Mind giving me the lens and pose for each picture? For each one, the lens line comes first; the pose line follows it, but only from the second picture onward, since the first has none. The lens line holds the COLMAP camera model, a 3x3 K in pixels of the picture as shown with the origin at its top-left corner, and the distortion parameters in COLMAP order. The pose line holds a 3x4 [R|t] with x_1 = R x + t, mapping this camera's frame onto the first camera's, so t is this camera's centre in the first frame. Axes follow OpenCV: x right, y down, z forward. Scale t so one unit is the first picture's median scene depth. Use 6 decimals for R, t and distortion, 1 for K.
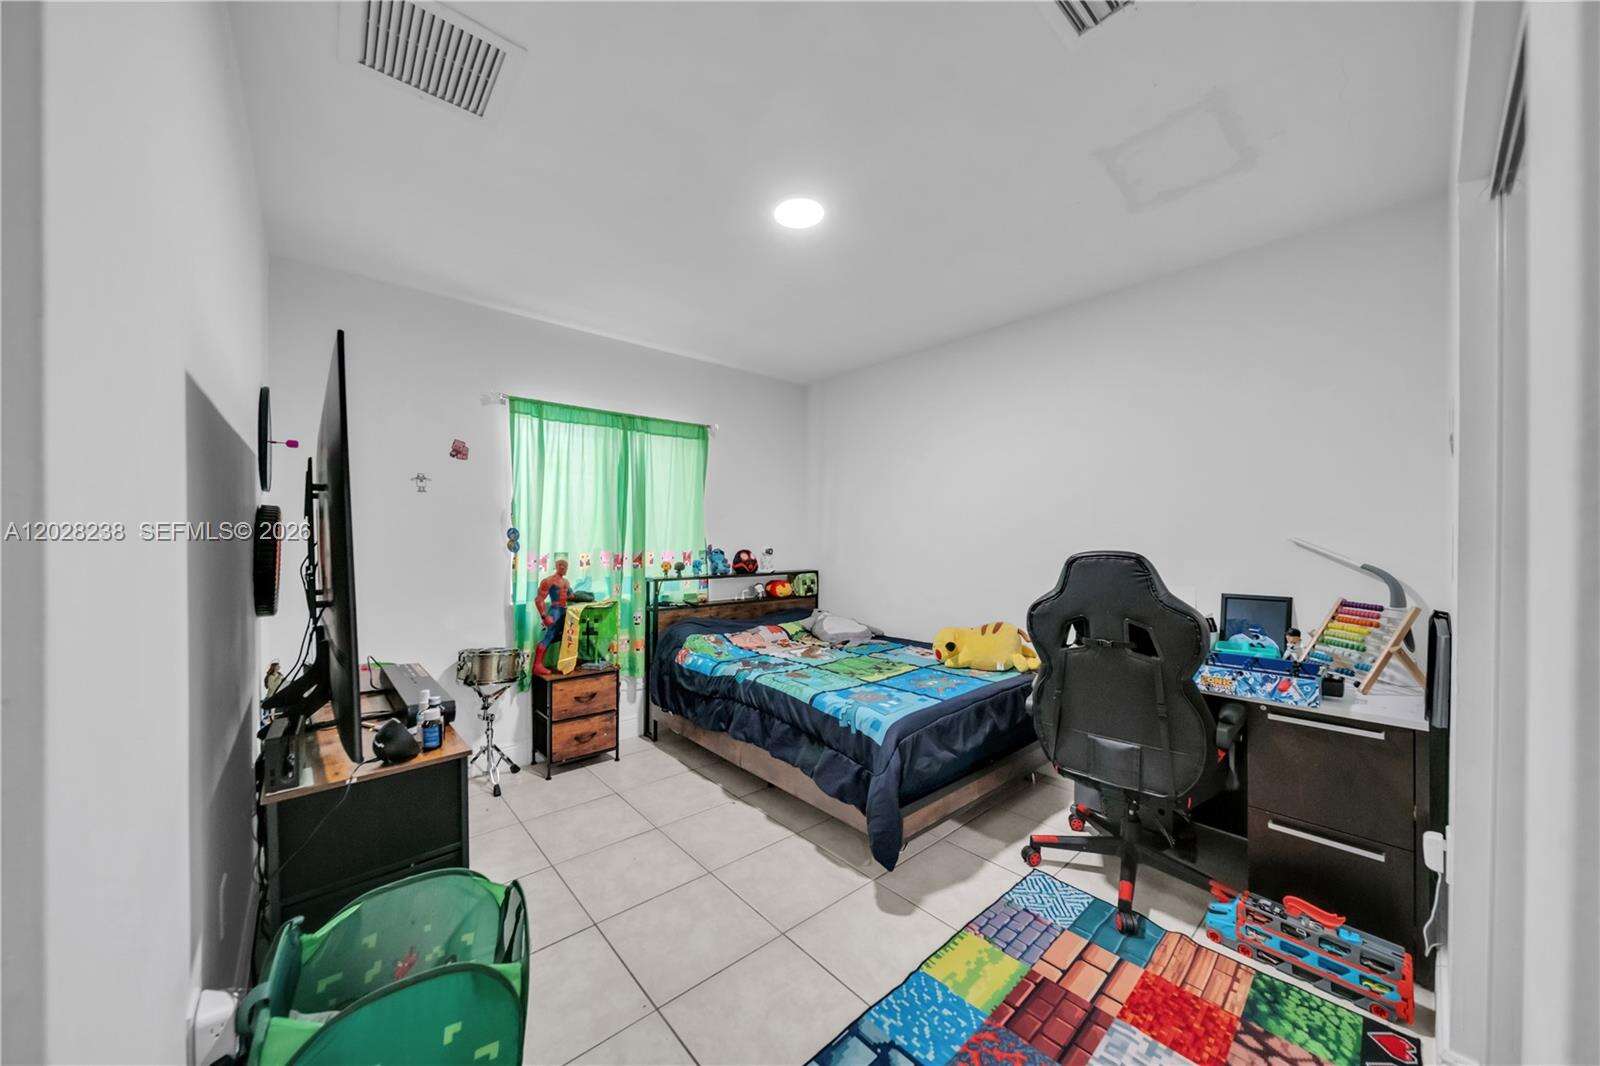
lens RADIAL K [[554.4, 0, 810.9], [0, 554.4, 543.2], [0, 0, 1]] dist [-0.000250, -0.000276]
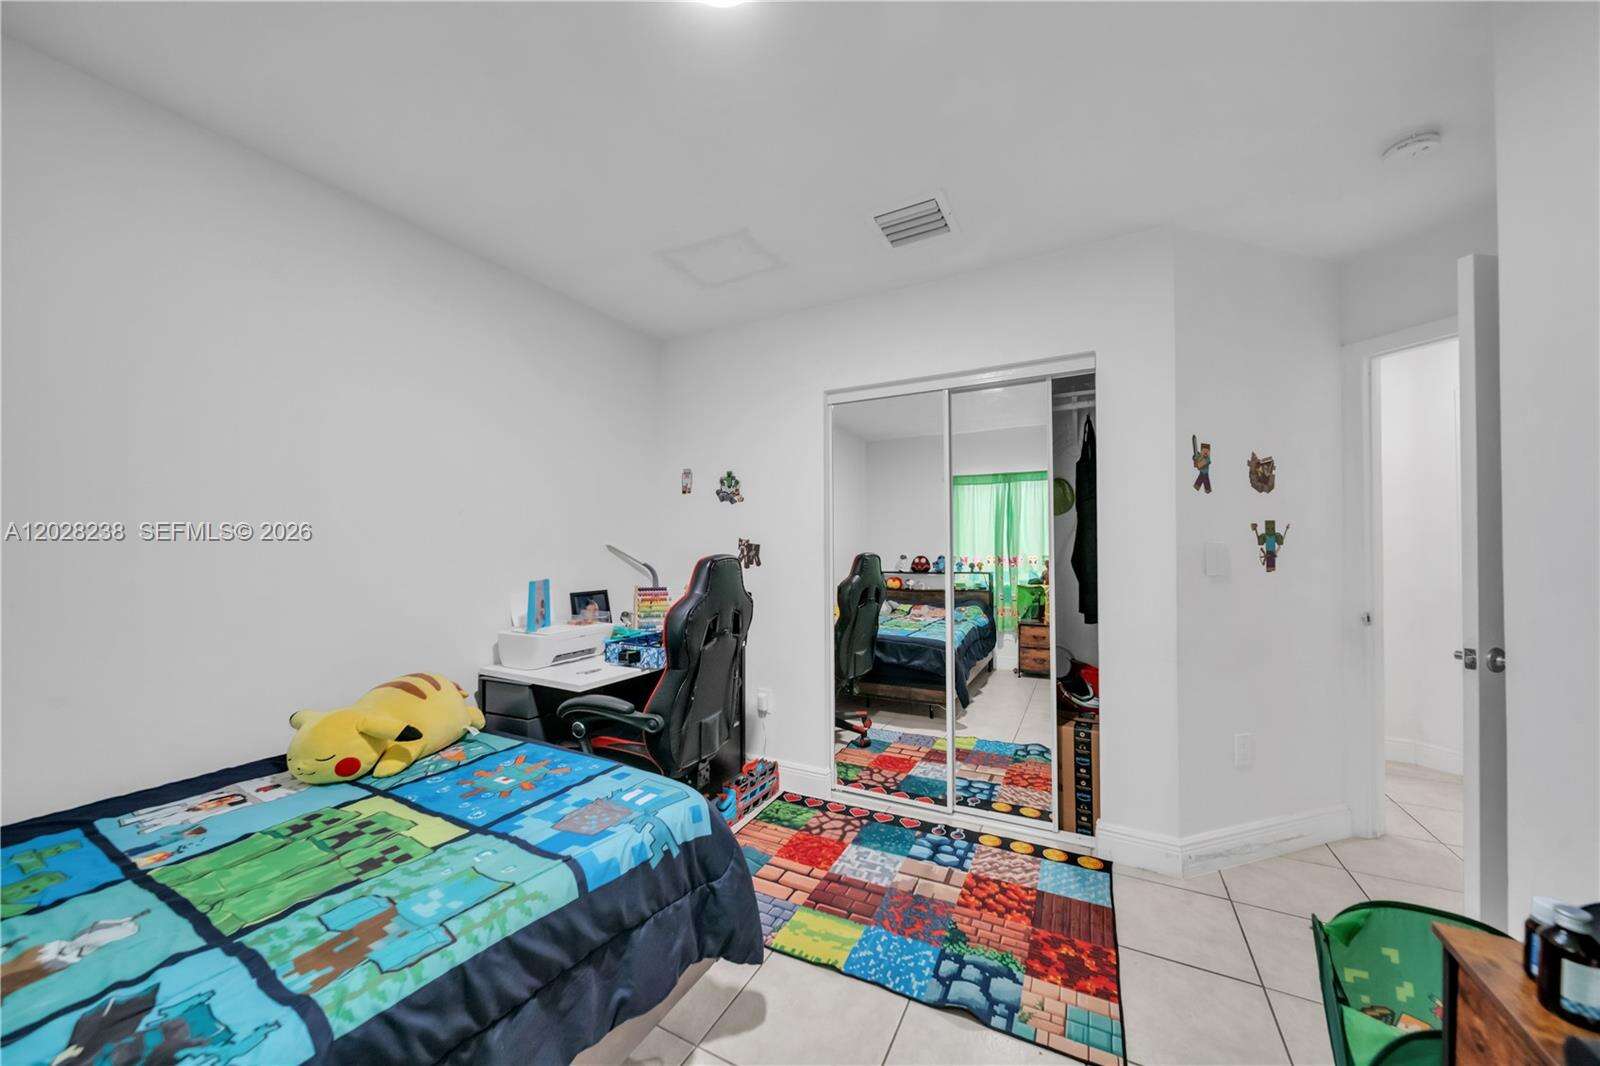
lens RADIAL K [[554.4, 0, 809.4], [0, 554.4, 539.4], [0, 0, 1]] dist [-0.000250, -0.000276]
pose [[-0.362009, 0.013190, 0.932081, -0.593533], [0.002374, 0.999910, -0.013228, -0.002160], [-0.932172, -0.002576, -0.362007, 1.154197]]
